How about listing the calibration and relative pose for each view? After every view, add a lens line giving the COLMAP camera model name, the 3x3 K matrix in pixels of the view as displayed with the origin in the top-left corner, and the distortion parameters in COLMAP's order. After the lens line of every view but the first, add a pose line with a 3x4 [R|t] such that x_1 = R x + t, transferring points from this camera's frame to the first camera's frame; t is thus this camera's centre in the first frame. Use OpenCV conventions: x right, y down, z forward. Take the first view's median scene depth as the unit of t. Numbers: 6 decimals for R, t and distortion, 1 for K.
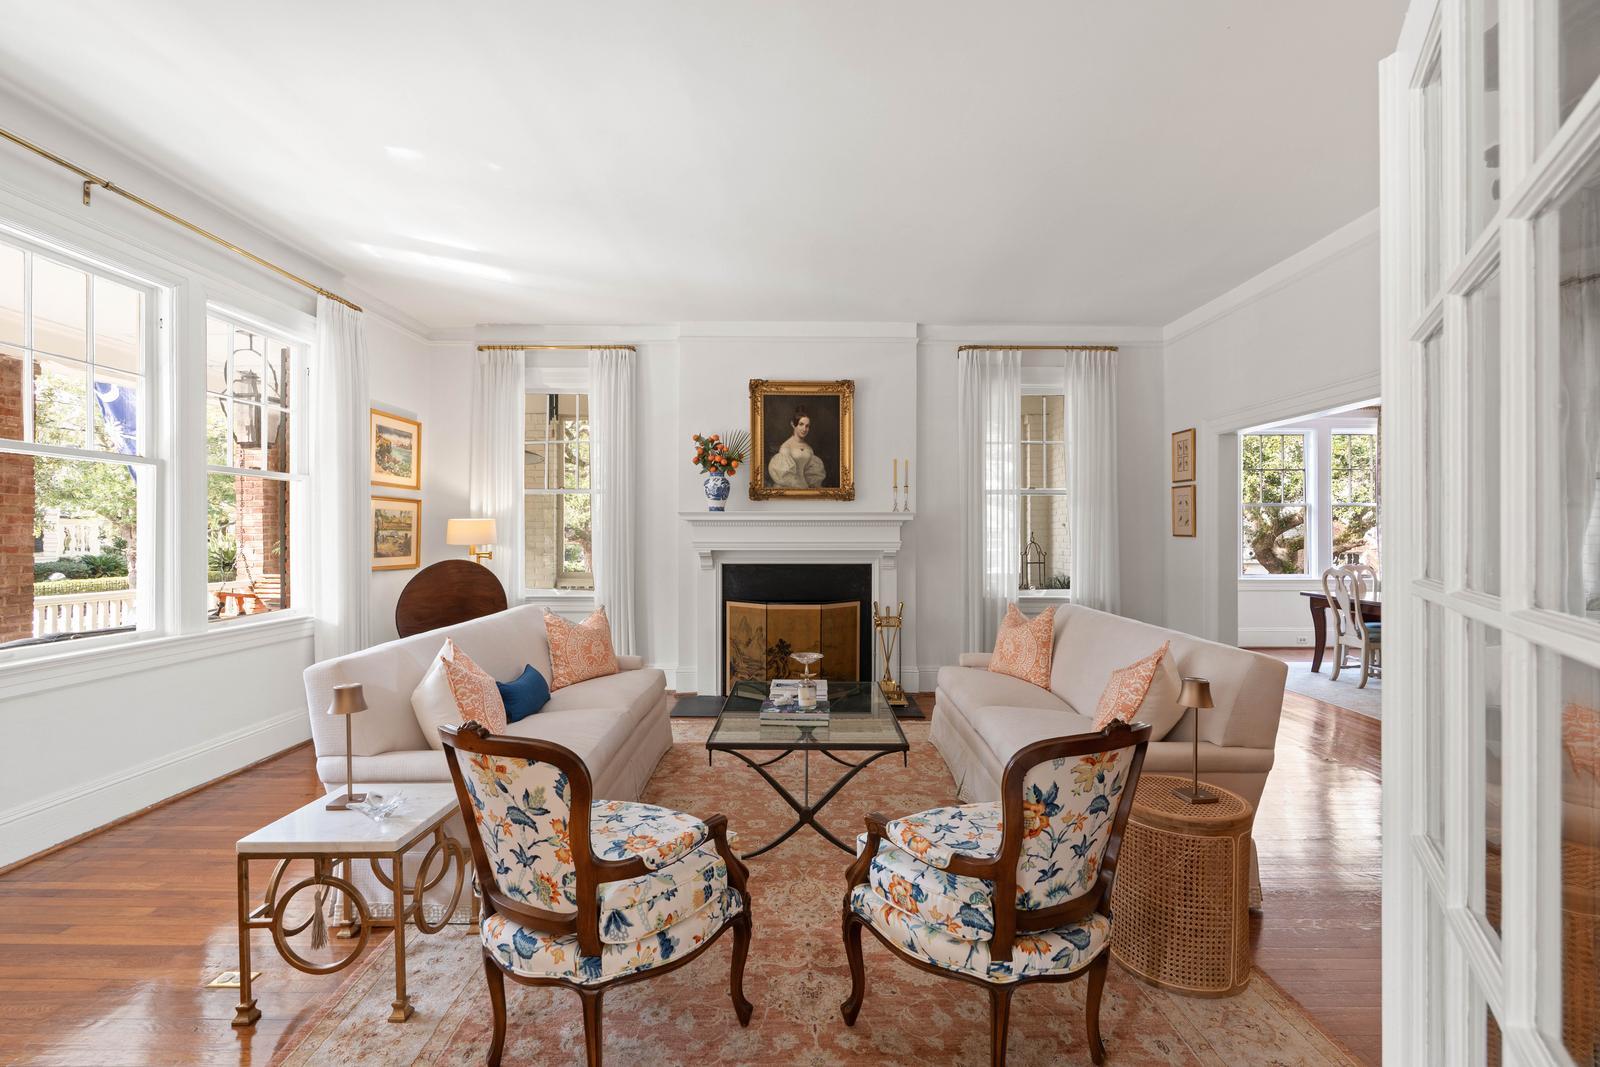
lens RADIAL K [[713.7, 0, 801.2], [0, 713.7, 528.7], [0, 0, 1]] dist [-0.010031, 0.000796]
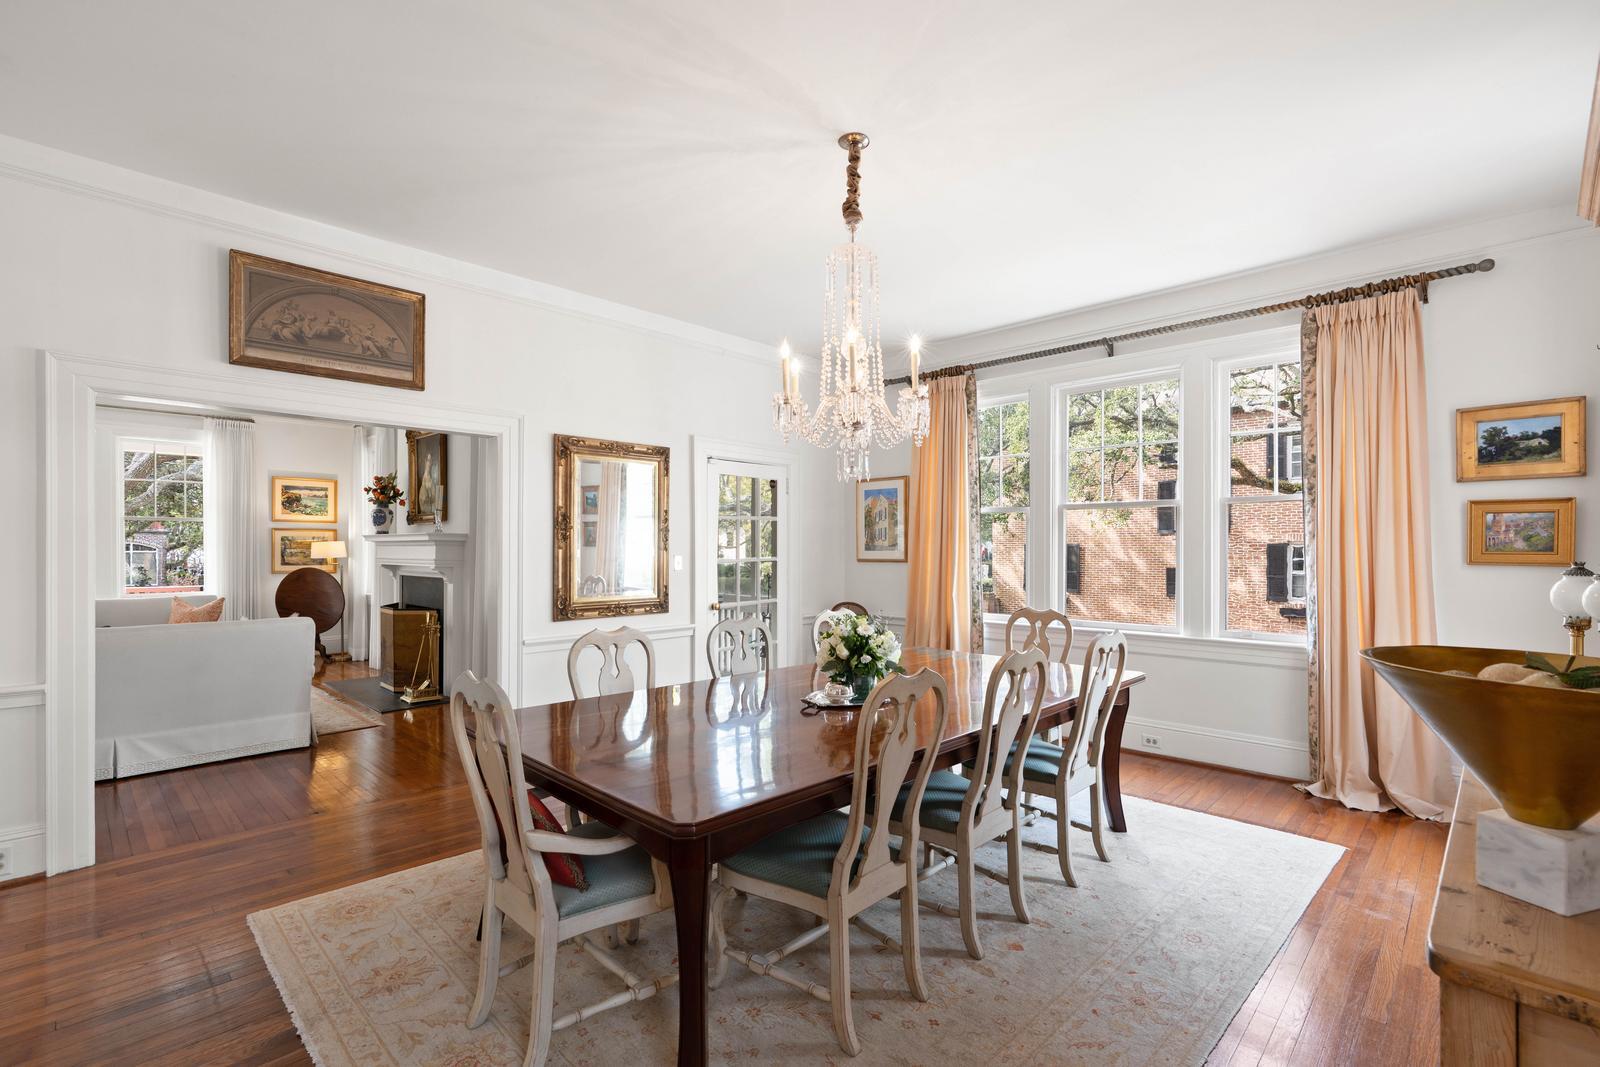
lens RADIAL K [[713.7, 0, 811.7], [0, 713.7, 546.0], [0, 0, 1]] dist [-0.010031, 0.000796]
pose [[0.735719, -0.001115, -0.677286, 1.315673], [0.007367, 0.999953, 0.006357, -0.006100], [0.677247, -0.009666, 0.735692, 0.567587]]
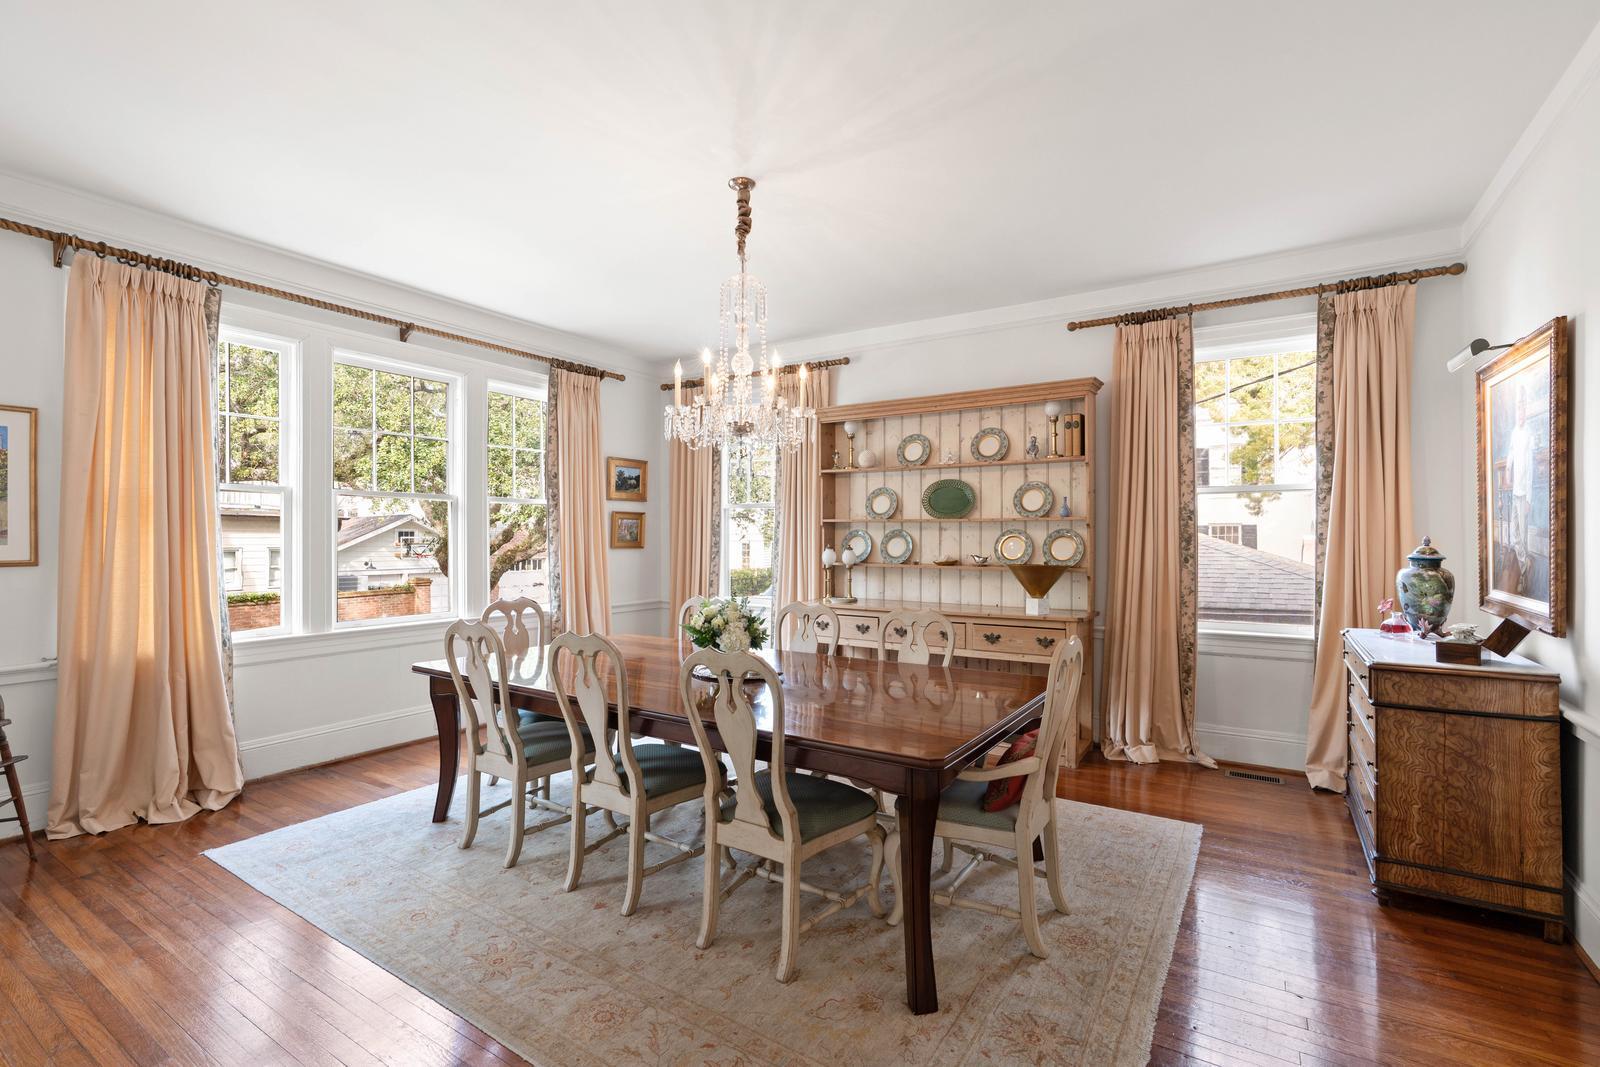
lens RADIAL K [[713.7, 0, 805.1], [0, 713.7, 533.0], [0, 0, 1]] dist [-0.010031, 0.000796]
pose [[0.528753, 0.007603, 0.848742, 0.511811], [-0.006182, 0.999968, -0.005106, -0.001325], [-0.848753, -0.002547, 0.528783, 0.610435]]
